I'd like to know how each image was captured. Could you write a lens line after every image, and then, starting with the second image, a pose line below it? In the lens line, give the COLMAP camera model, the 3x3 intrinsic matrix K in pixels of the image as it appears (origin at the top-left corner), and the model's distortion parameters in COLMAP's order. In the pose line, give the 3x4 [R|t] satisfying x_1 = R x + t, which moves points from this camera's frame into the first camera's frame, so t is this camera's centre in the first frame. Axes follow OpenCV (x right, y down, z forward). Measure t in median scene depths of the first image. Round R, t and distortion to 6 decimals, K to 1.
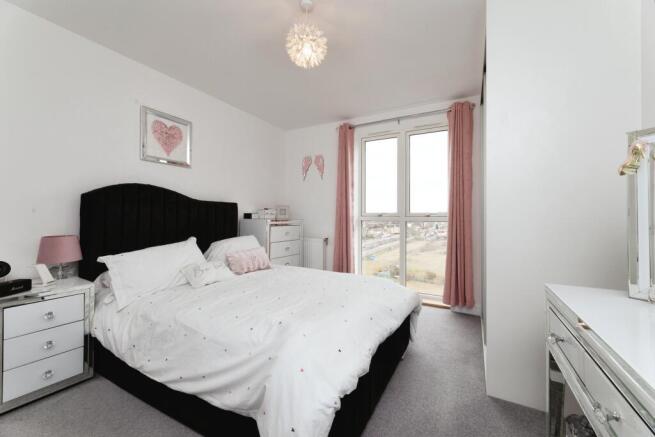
lens RADIAL K [[264.1, 0, 329.4], [0, 264.1, 215.2], [0, 0, 1]] dist [-0.003742, -0.000348]
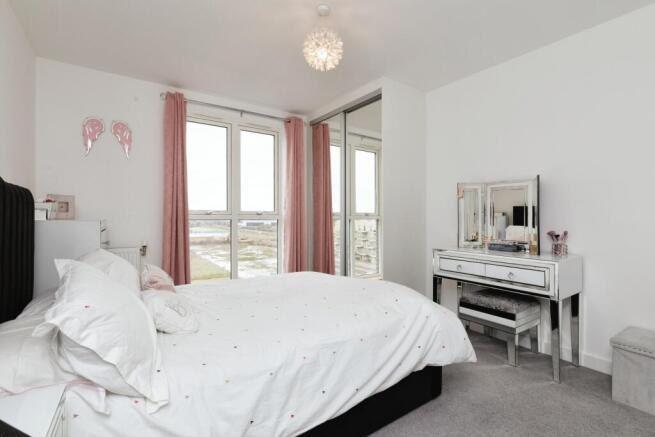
lens RADIAL K [[302.6, 0, 332.2], [0, 302.6, 218.8], [0, 0, 1]] dist [0.002473, 0.000131]
pose [[0.460594, -0.013141, 0.887514, -0.508546], [-0.005543, 0.999828, 0.017680, -0.001892], [-0.887594, -0.013063, 0.460442, 0.194903]]
